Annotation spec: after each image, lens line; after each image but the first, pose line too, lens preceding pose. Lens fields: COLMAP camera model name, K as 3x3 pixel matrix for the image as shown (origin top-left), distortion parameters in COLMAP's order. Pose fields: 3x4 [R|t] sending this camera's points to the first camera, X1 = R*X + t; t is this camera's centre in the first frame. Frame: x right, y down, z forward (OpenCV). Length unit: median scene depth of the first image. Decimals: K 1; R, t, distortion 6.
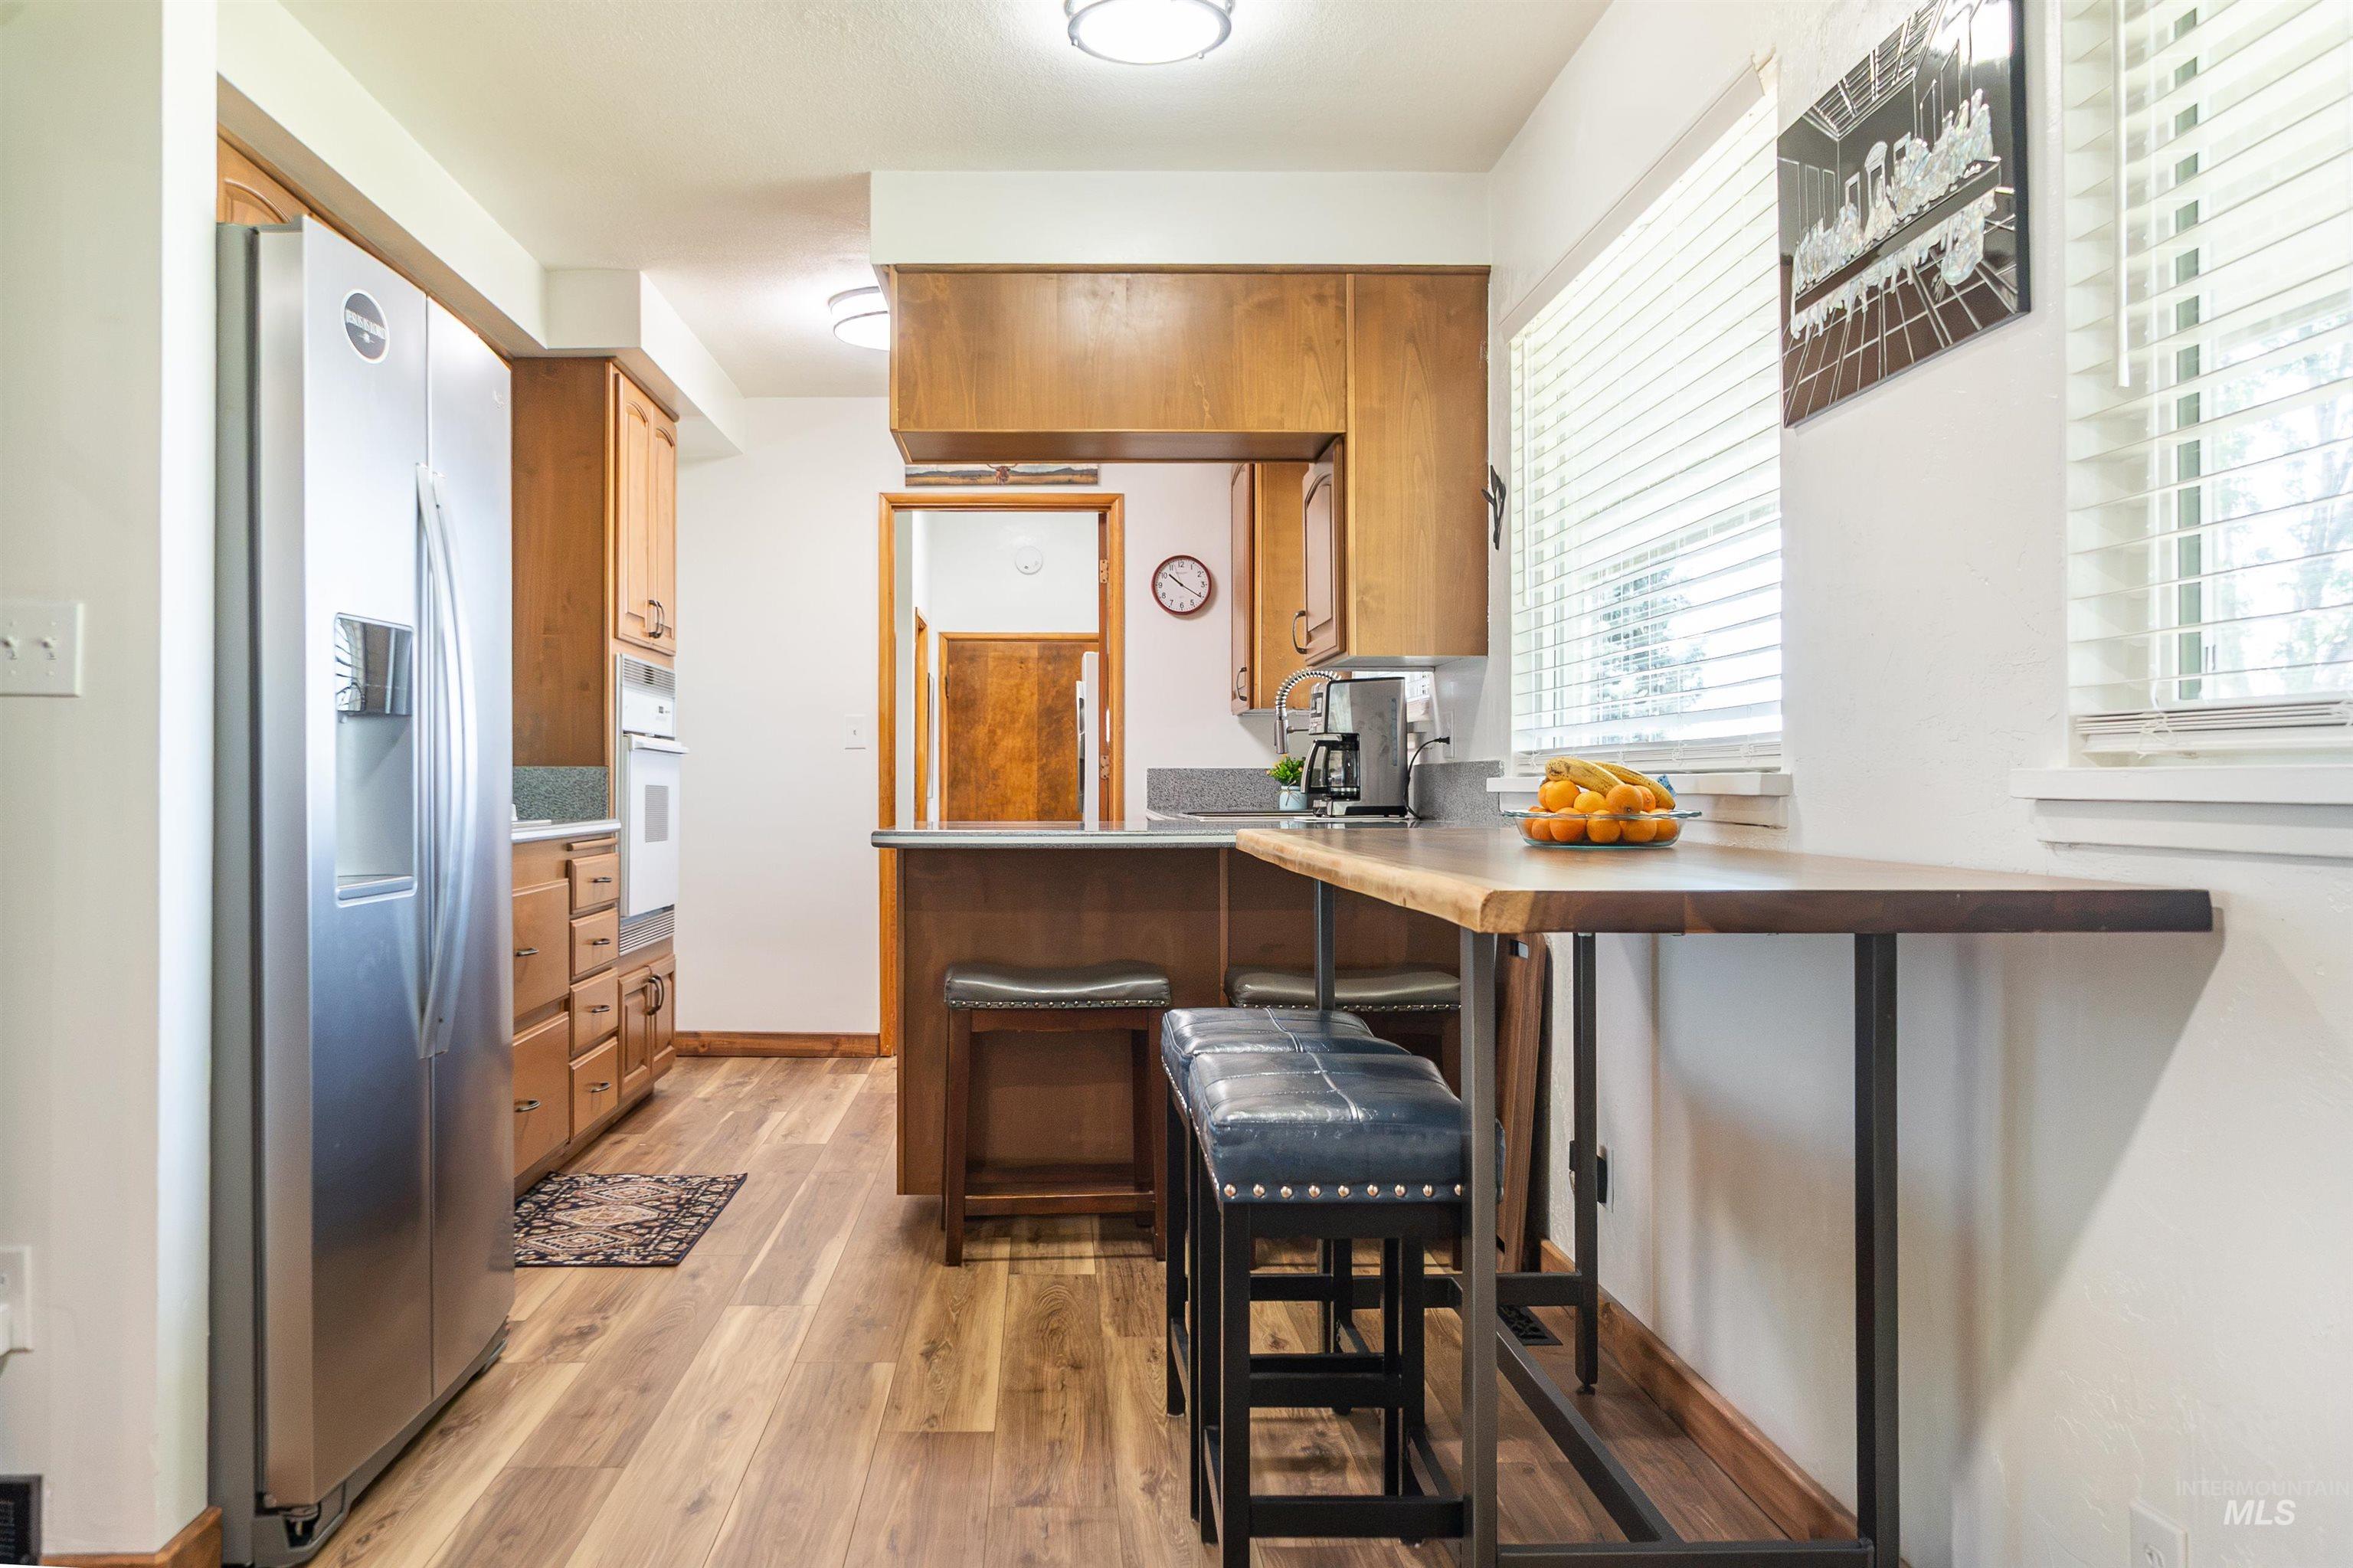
lens RADIAL K [[1881.4, 0, 1140.4], [0, 1881.4, 775.7], [0, 0, 1]] dist [-0.007299, 0.005391]
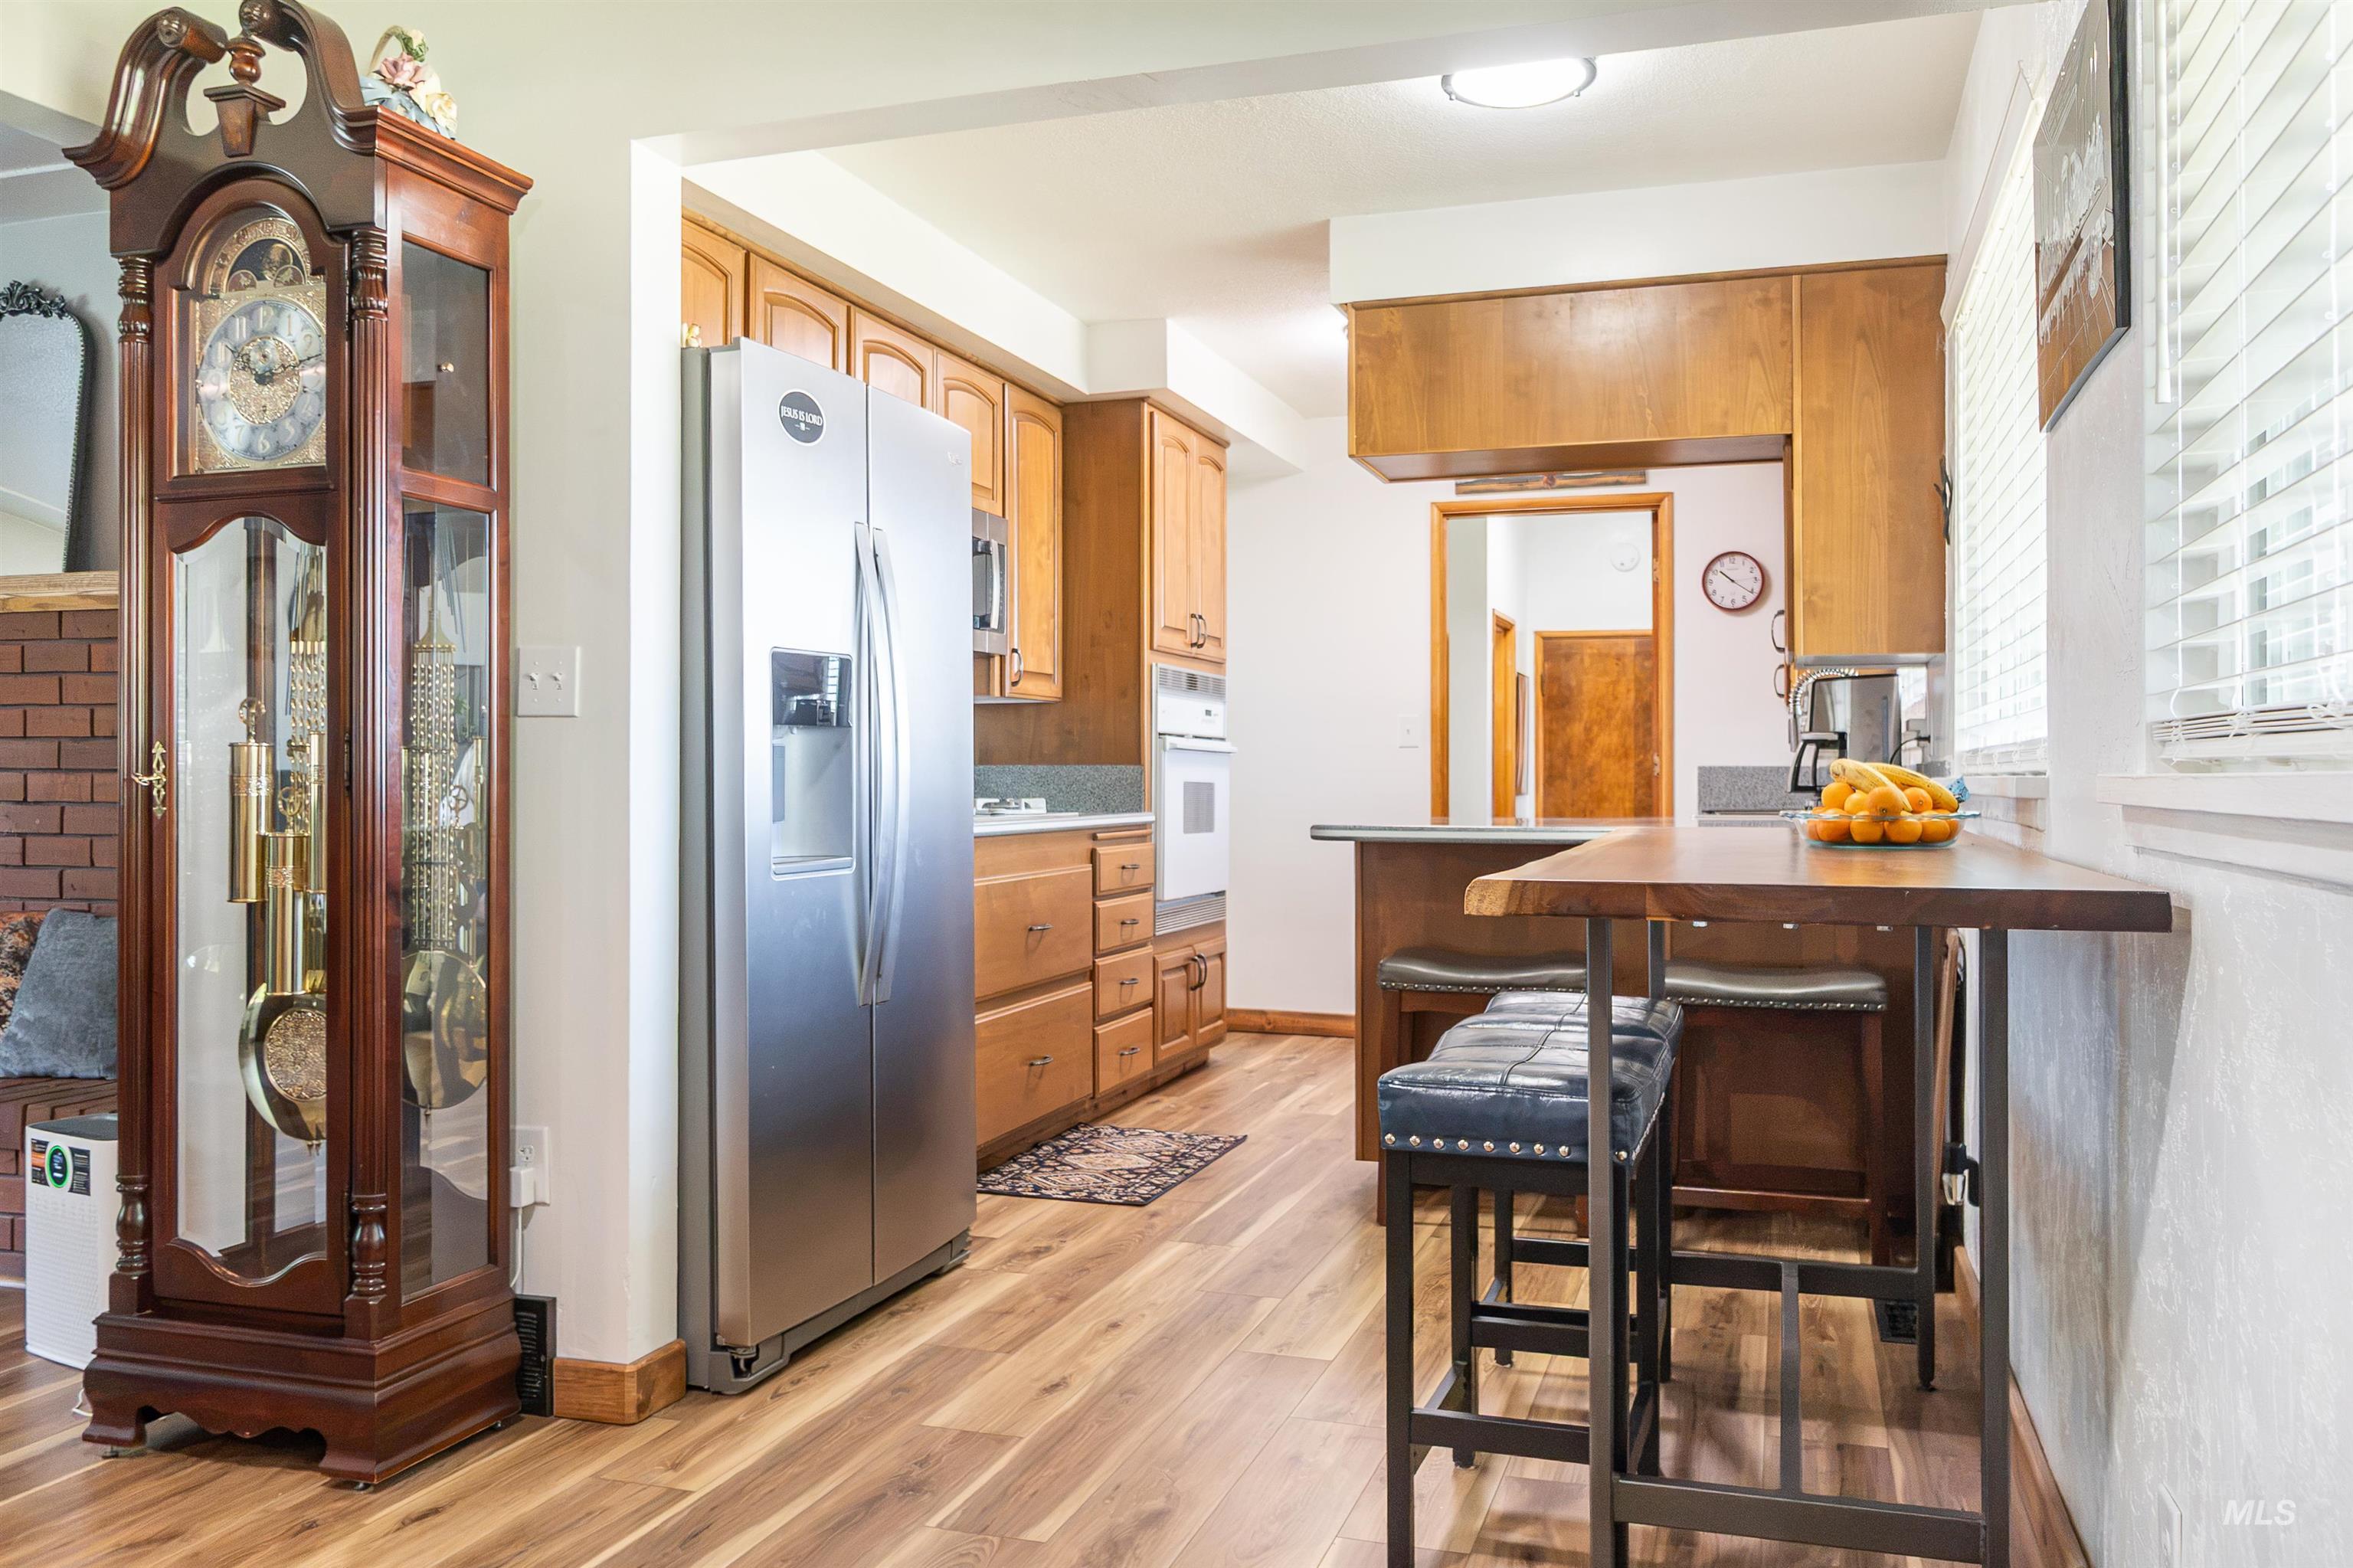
lens RADIAL K [[1874.3, 0, 1176.5], [0, 1874.3, 784.0], [0, 0, 1]] dist [-0.008932, 0.000064]
pose [[0.943720, 0.003227, -0.330728, 0.126676], [-0.000894, 0.999974, 0.007205, -0.002107], [0.330743, -0.006503, 0.943698, -0.052158]]
